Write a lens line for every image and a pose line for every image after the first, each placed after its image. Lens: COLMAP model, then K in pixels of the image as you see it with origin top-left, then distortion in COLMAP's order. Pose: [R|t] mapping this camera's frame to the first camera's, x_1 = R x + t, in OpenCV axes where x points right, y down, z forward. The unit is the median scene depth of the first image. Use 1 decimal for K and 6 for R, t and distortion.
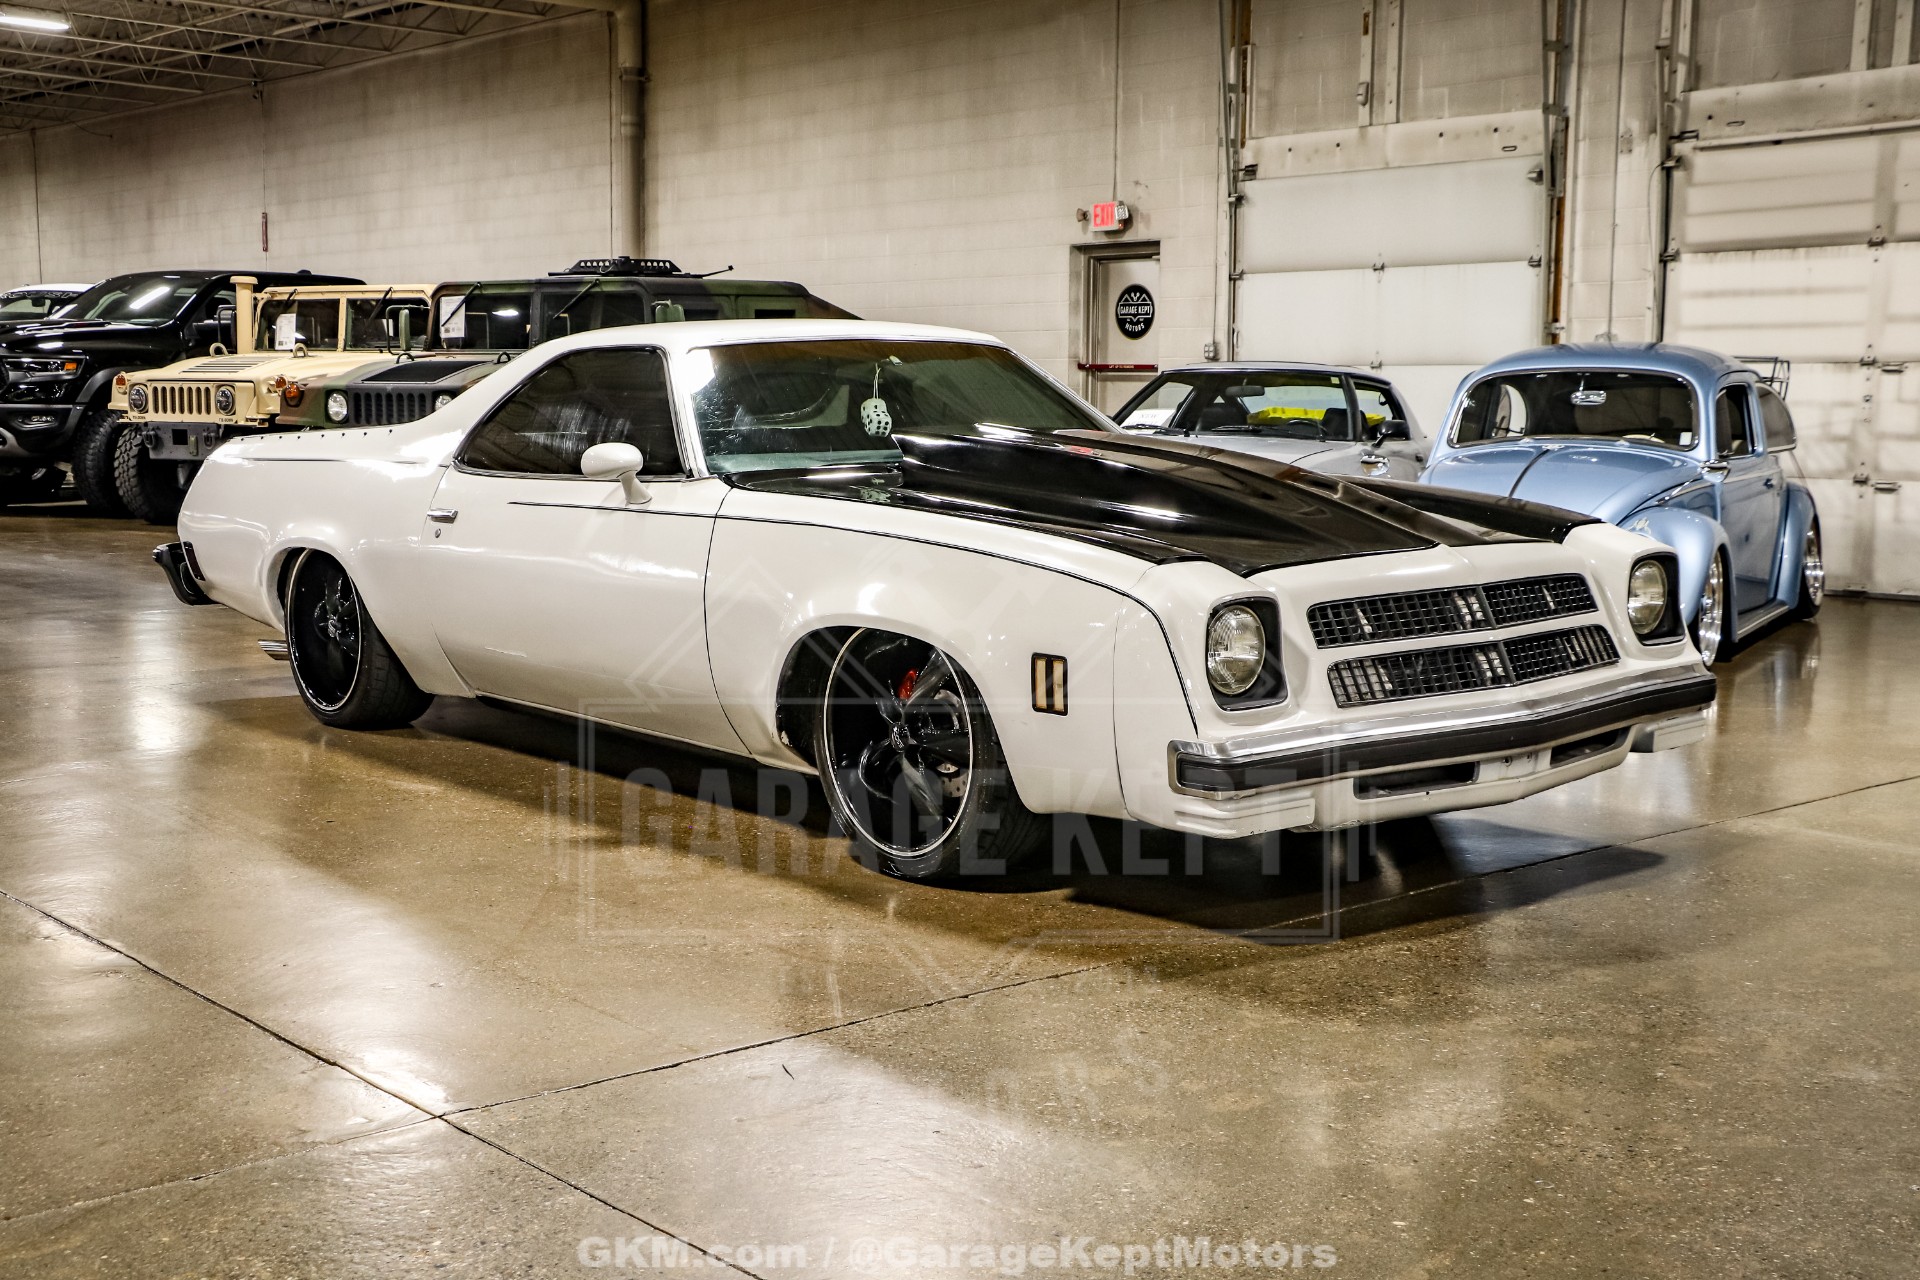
lens RADIAL K [[2310.8, 0, 961.5], [0, 2310.8, 642.5], [0, 0, 1]] dist [-0.041143, 0.430700]
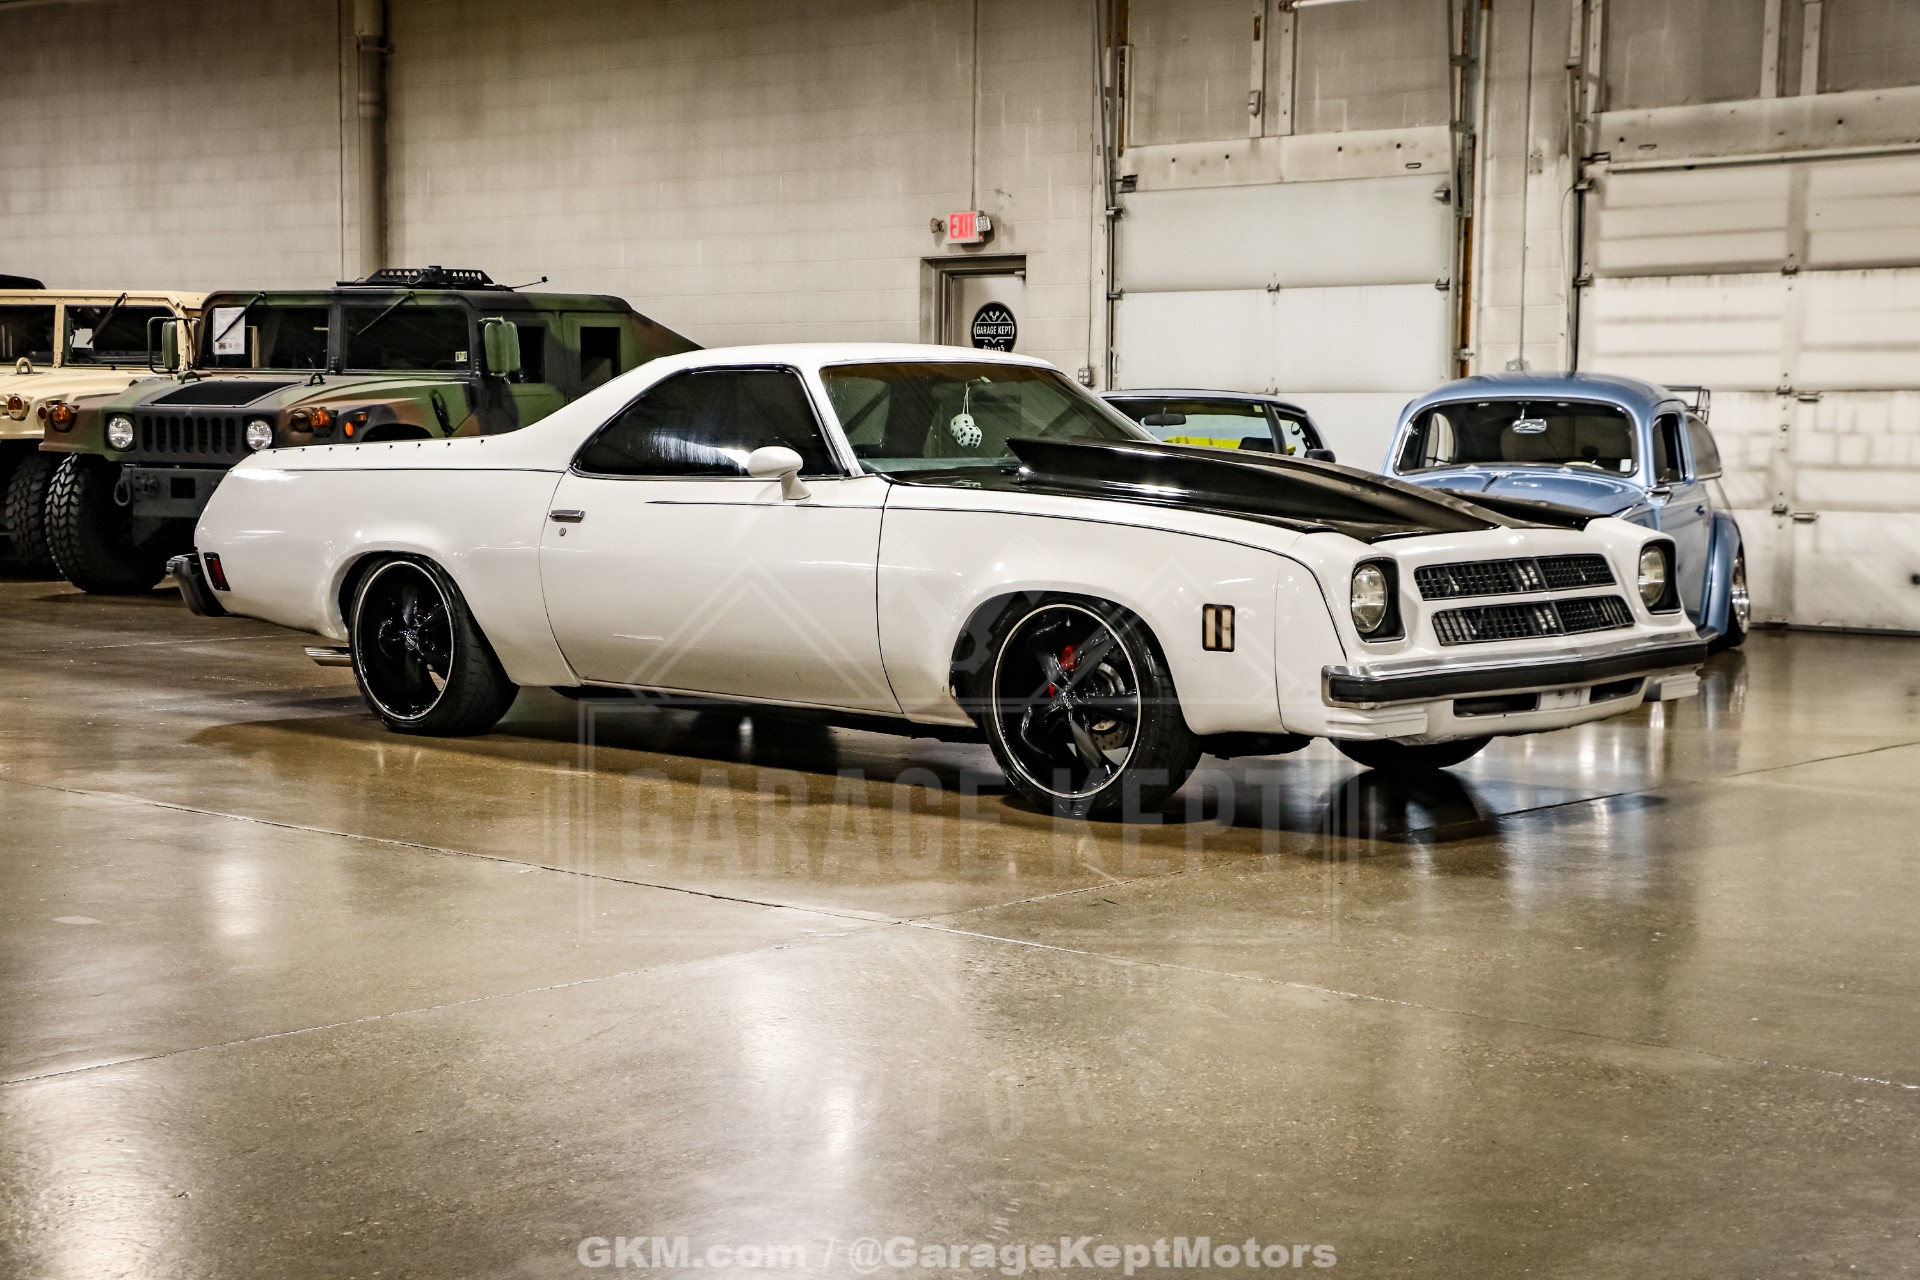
lens RADIAL K [[3106.6, 0, 964.0], [0, 3106.6, 639.4], [0, 0, 1]] dist [0.037865, 1.109127]
pose [[0.991641, -0.003499, 0.128979, -0.119586], [0.008940, 0.999093, -0.041629, 0.034703], [-0.128716, 0.042434, 0.990773, -0.253513]]
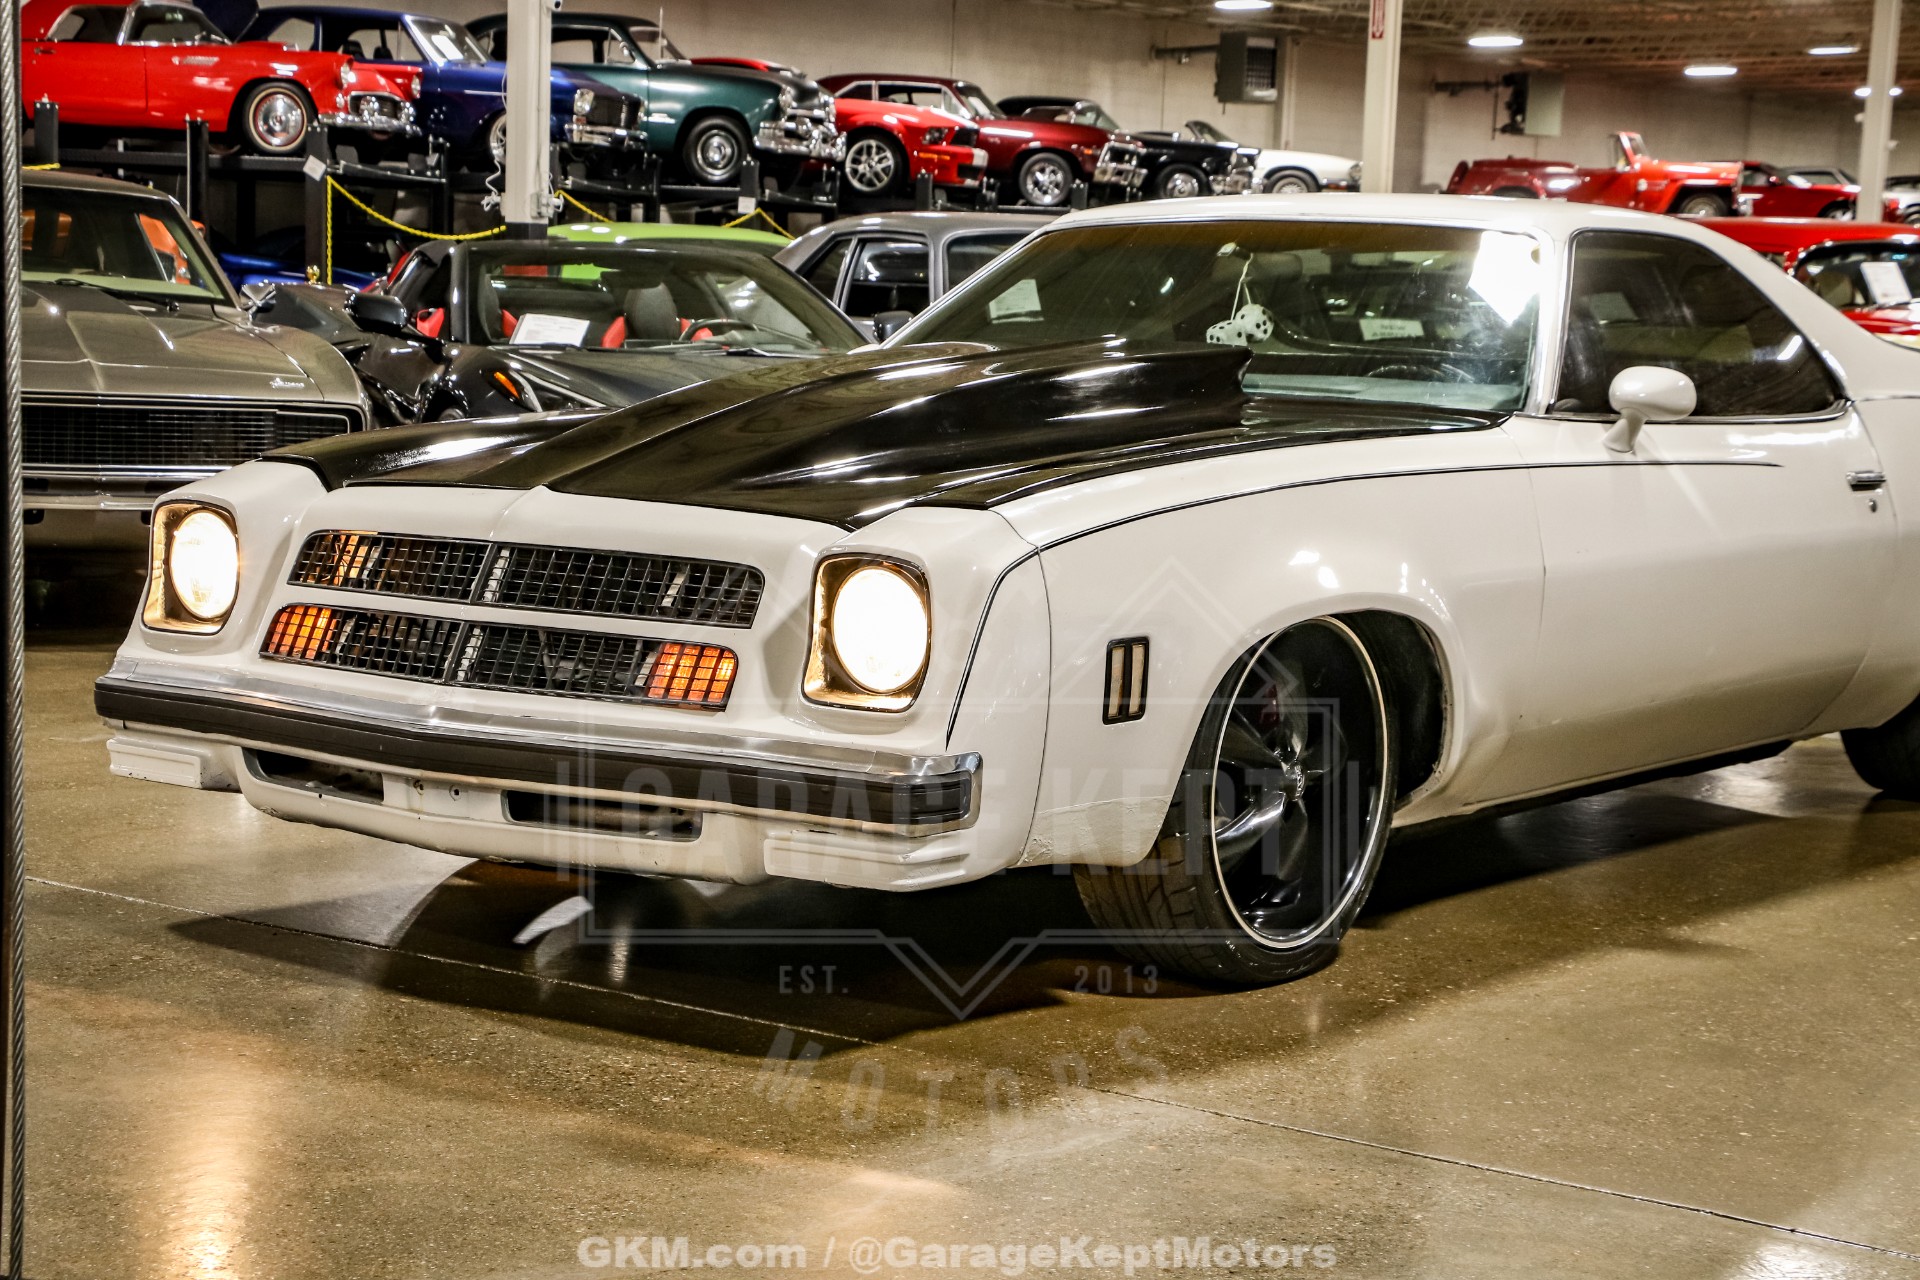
lens RADIAL K [[3557.1, 0, 954.0], [0, 3557.1, 638.8], [0, 0, 1]] dist [0.181785, 0.965180]
pose [[0.172411, 0.099511, -0.979986, 0.512469], [-0.139206, 0.987360, 0.075769, -0.037899], [0.975139, 0.123357, 0.184085, 0.367703]]
